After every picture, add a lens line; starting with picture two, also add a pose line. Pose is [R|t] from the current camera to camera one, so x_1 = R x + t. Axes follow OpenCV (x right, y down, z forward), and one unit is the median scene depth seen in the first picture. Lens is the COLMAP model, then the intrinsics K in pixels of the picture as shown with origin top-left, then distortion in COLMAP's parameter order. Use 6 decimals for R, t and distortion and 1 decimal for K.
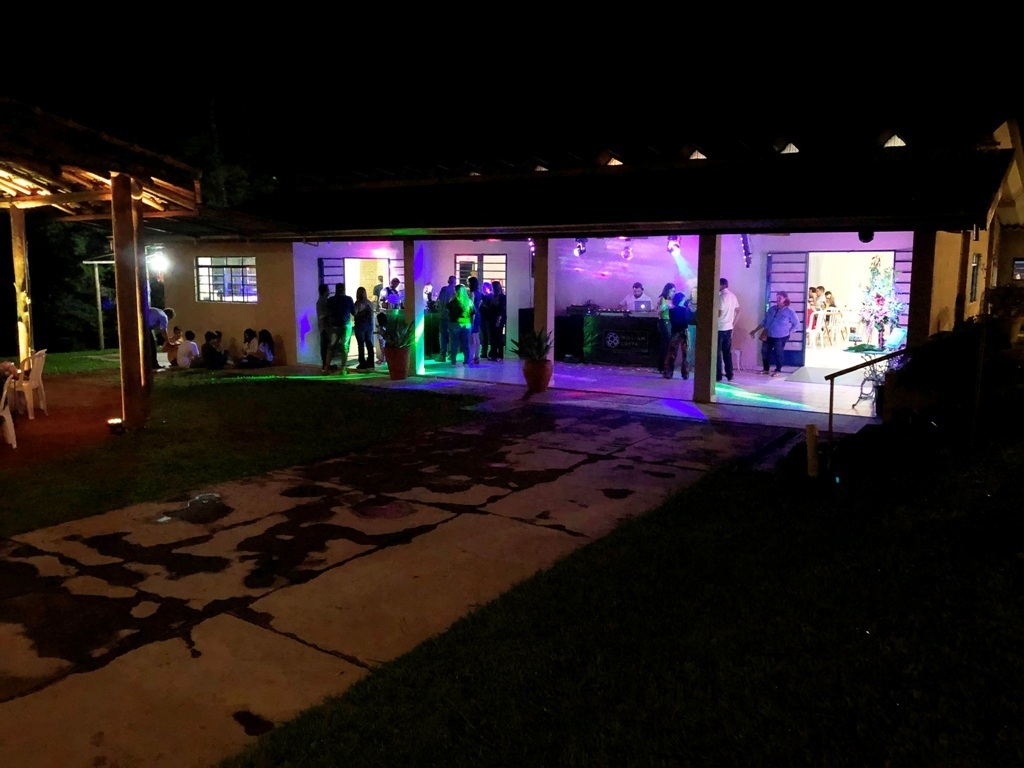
lens RADIAL K [[841.7, 0, 506.7], [0, 841.7, 381.3], [0, 0, 1]] dist [0.007144, 0.000127]
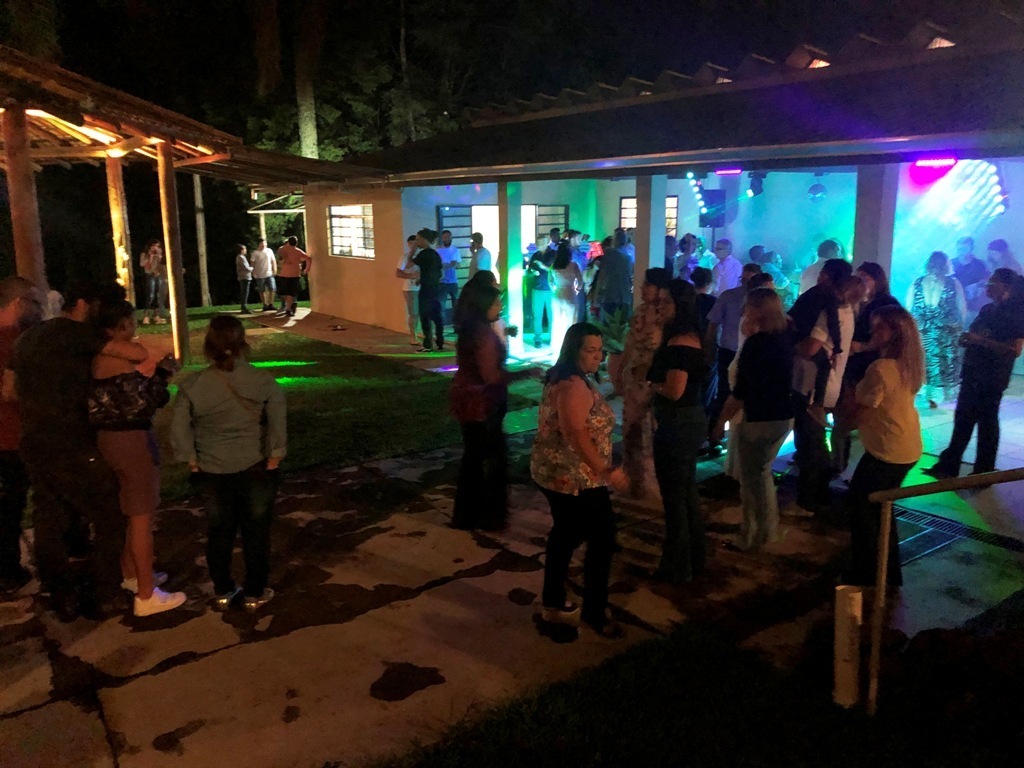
lens RADIAL K [[841.7, 0, 506.7], [0, 841.7, 381.3], [0, 0, 1]] dist [0.007144, 0.000127]
pose [[0.933578, 0.061482, -0.353061, 0.149568], [-0.037403, 0.996510, 0.074628, -0.037105], [0.356417, -0.056465, 0.932619, 0.231039]]
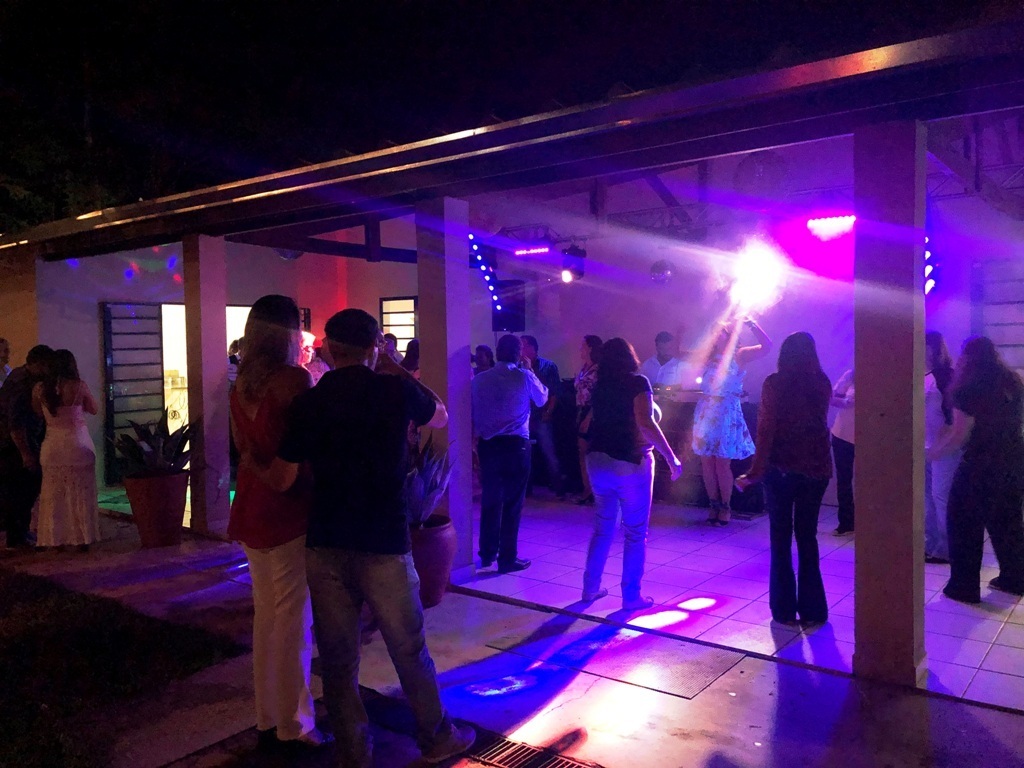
lens RADIAL K [[841.7, 0, 506.7], [0, 841.7, 381.3], [0, 0, 1]] dist [0.007144, 0.000127]
pose [[0.997630, -0.017564, -0.066520, 0.076762], [0.011676, 0.996062, -0.087888, -0.043133], [0.067802, 0.086903, 0.993907, 0.471763]]
